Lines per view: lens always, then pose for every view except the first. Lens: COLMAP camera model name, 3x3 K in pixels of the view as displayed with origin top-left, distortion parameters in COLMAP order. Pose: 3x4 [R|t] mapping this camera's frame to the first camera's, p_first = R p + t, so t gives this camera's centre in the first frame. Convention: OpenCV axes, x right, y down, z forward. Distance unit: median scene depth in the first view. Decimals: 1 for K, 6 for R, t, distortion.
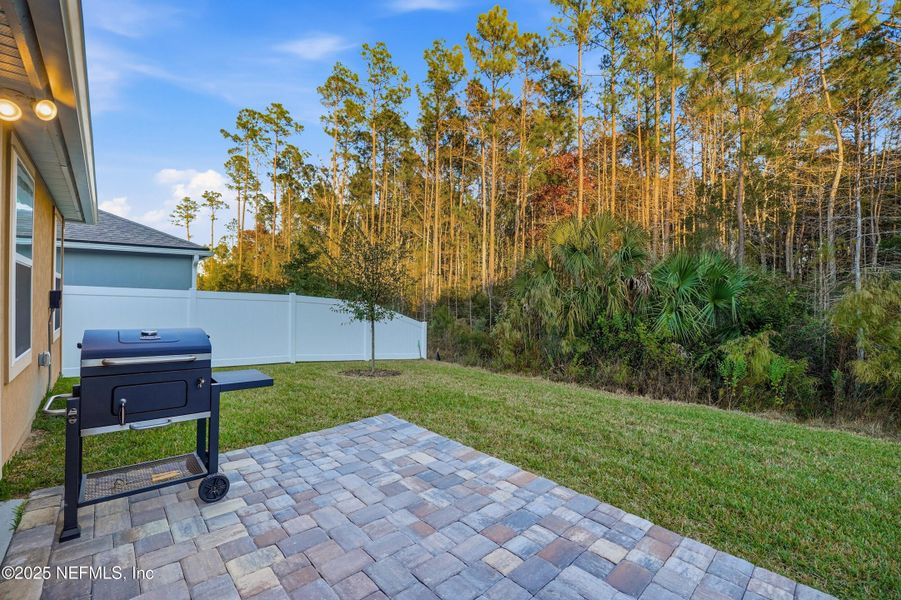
lens RADIAL K [[375.9, 0, 452.1], [0, 375.9, 302.1], [0, 0, 1]] dist [-0.011647, 0.000248]
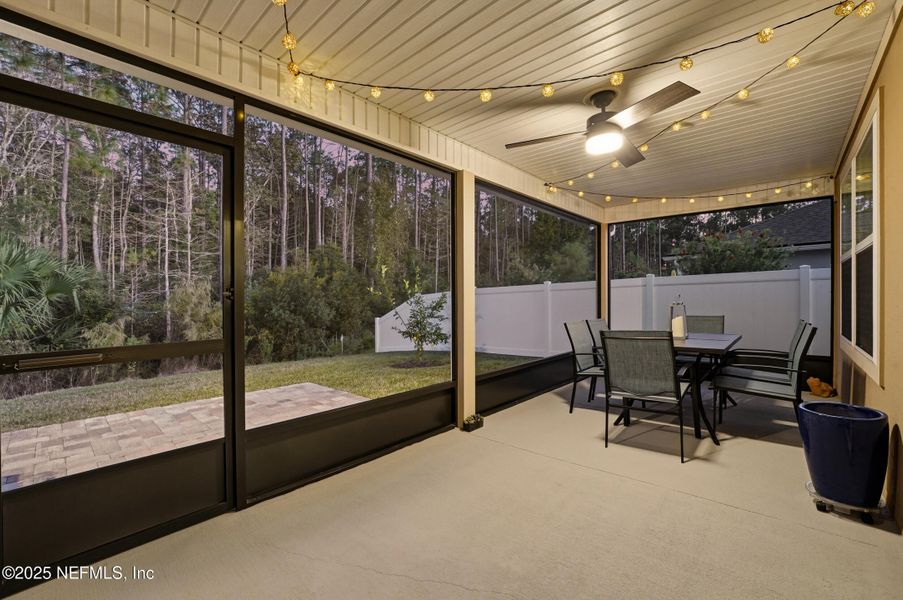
lens RADIAL K [[371.5, 0, 450.3], [0, 371.5, 297.3], [0, 0, 1]] dist [-0.016546, 0.000250]
pose [[-0.073932, -0.006224, 0.997244, -0.420114], [0.005741, 0.999961, 0.006666, 0.004585], [-0.997247, 0.006218, -0.073894, -0.035644]]
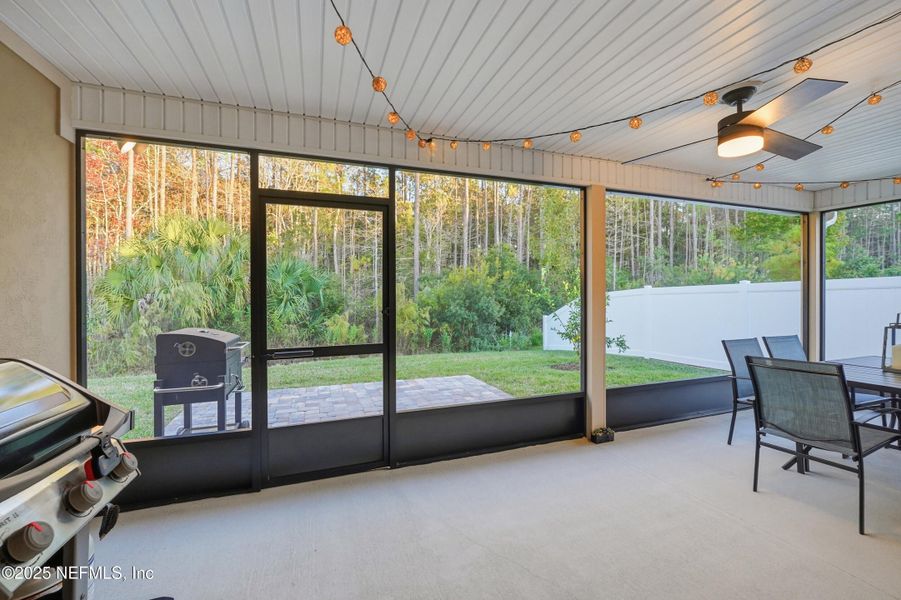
lens RADIAL K [[370.9, 0, 450.9], [0, 370.9, 292.4], [0, 0, 1]] dist [-0.009616, 0.000203]
pose [[0.389862, -0.009888, 0.920820, -0.454469], [0.005632, 0.999949, 0.008353, -0.016225], [-0.920856, 0.001929, 0.389898, -0.093465]]
